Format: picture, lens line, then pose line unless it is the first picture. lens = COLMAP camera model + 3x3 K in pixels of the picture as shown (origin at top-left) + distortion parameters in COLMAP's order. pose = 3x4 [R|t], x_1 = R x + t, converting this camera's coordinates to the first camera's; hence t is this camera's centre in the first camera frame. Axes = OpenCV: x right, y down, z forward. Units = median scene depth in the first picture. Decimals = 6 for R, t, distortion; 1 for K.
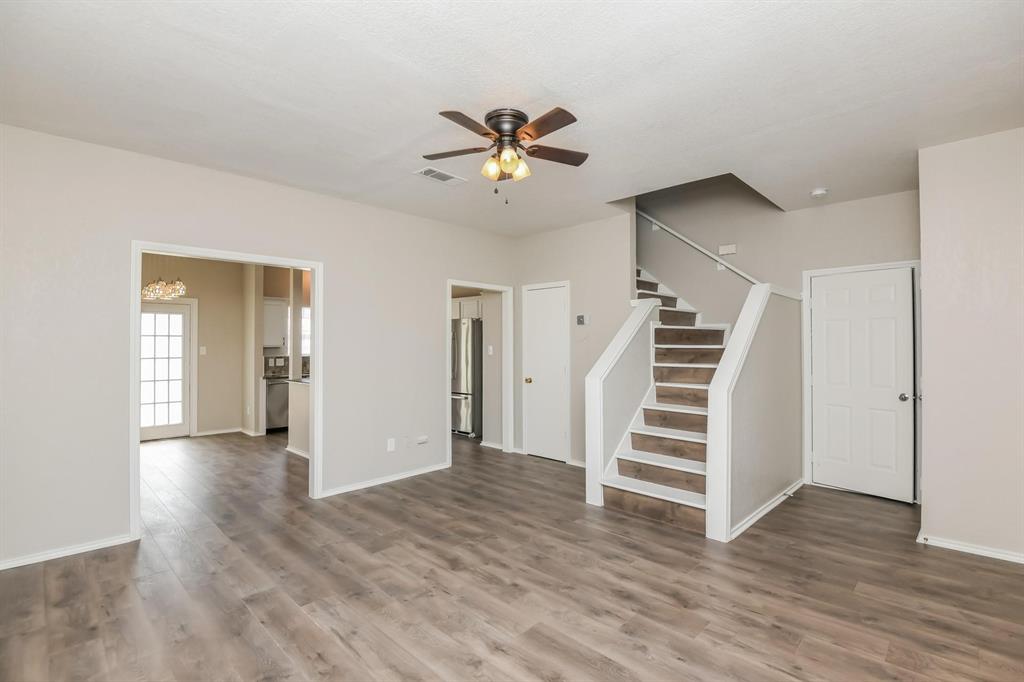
lens RADIAL K [[470.4, 0, 518.7], [0, 470.4, 344.1], [0, 0, 1]] dist [-0.006876, -0.004796]
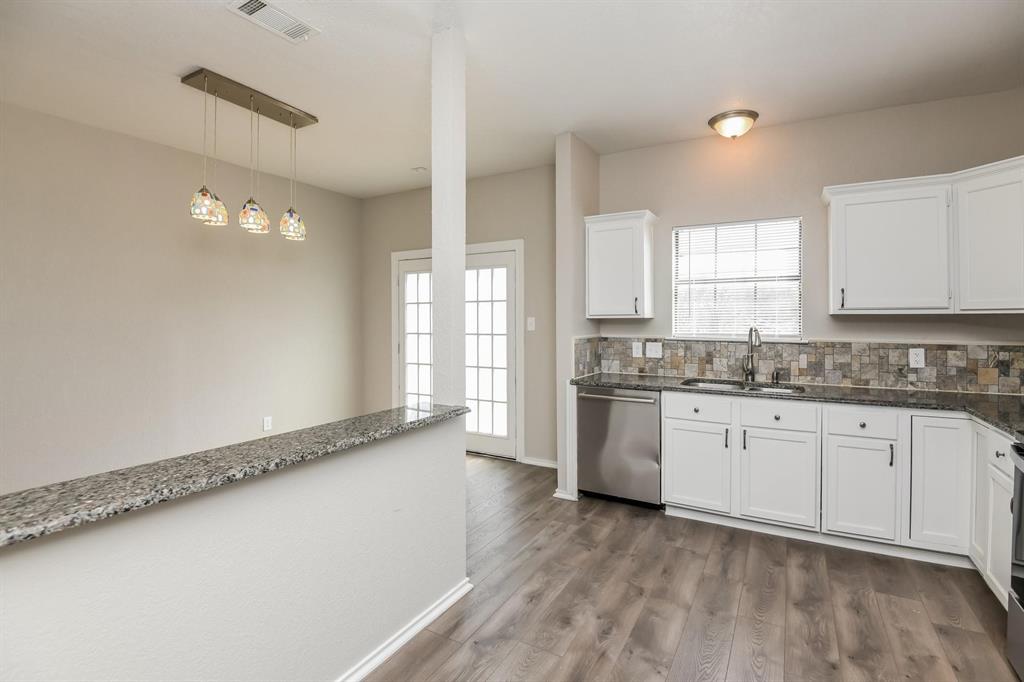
lens RADIAL K [[470.4, 0, 519.3], [0, 470.4, 326.8], [0, 0, 1]] dist [-0.006876, -0.004796]
pose [[0.282122, 0.013536, -0.959283, -0.171415], [-0.003898, 0.999908, 0.012963, 0.017321], [0.959371, 0.000082, 0.282149, 1.442238]]
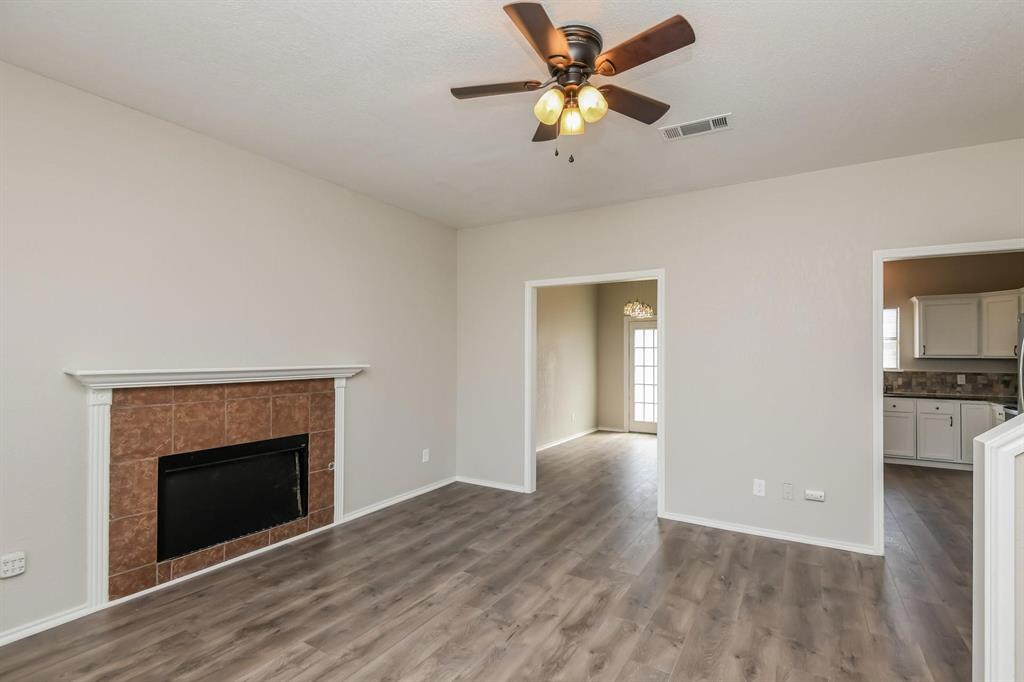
lens RADIAL K [[470.4, 0, 503.3], [0, 470.4, 348.3], [0, 0, 1]] dist [-0.006876, -0.004796]
pose [[0.227562, -0.006664, -0.973741, 0.425277], [-0.006861, 0.999941, -0.008447, -0.003426], [0.973739, 0.008603, 0.227502, 0.469915]]
